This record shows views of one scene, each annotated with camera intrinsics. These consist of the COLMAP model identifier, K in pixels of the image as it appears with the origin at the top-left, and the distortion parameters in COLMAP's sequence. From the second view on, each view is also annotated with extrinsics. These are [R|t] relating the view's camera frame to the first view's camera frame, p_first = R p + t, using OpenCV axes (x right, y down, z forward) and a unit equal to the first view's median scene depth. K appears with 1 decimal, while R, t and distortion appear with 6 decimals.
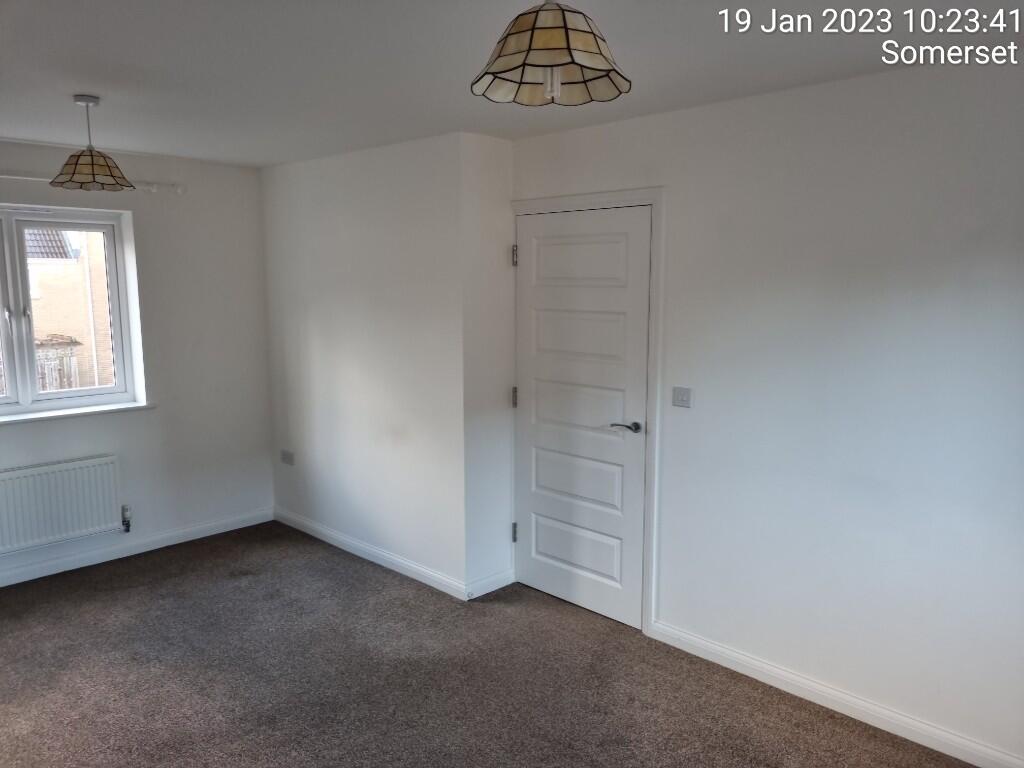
lens RADIAL K [[762.2, 0, 530.7], [0, 762.2, 383.2], [0, 0, 1]] dist [0.087757, -0.093707]
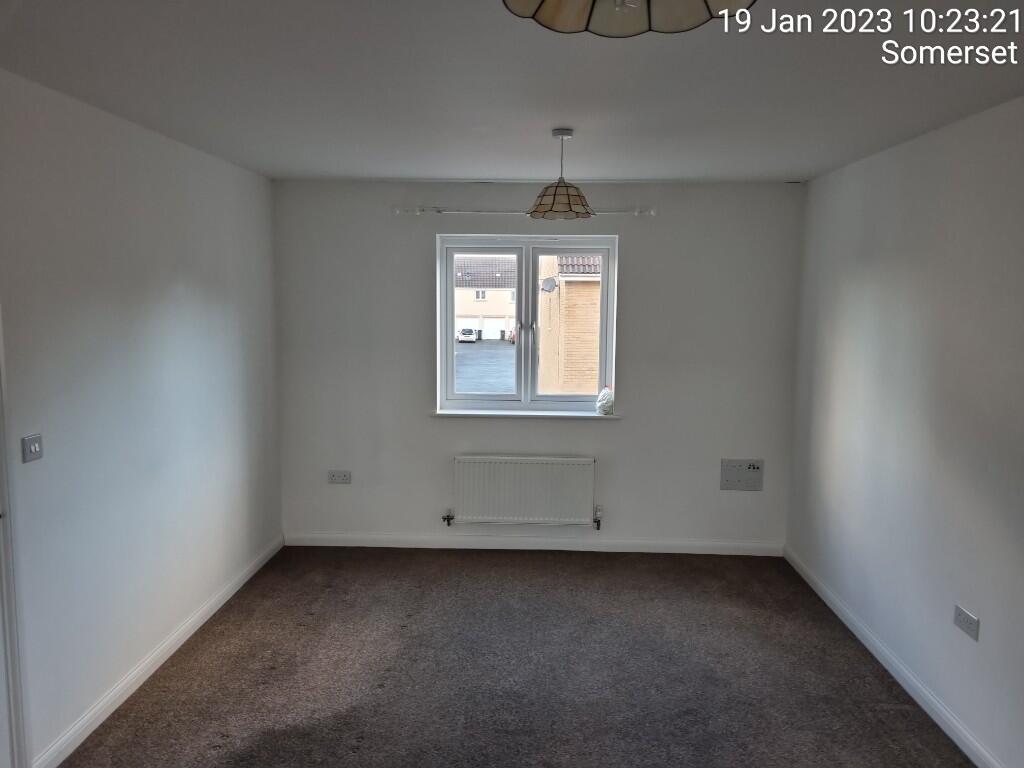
lens RADIAL K [[762.2, 0, 530.7], [0, 762.2, 383.2], [0, 0, 1]] dist [0.087757, -0.093707]
pose [[0.681011, 0.095288, -0.726047, 0.202618], [-0.115531, 0.993061, 0.021967, -0.029188], [0.723102, 0.068921, 0.687294, 0.207807]]
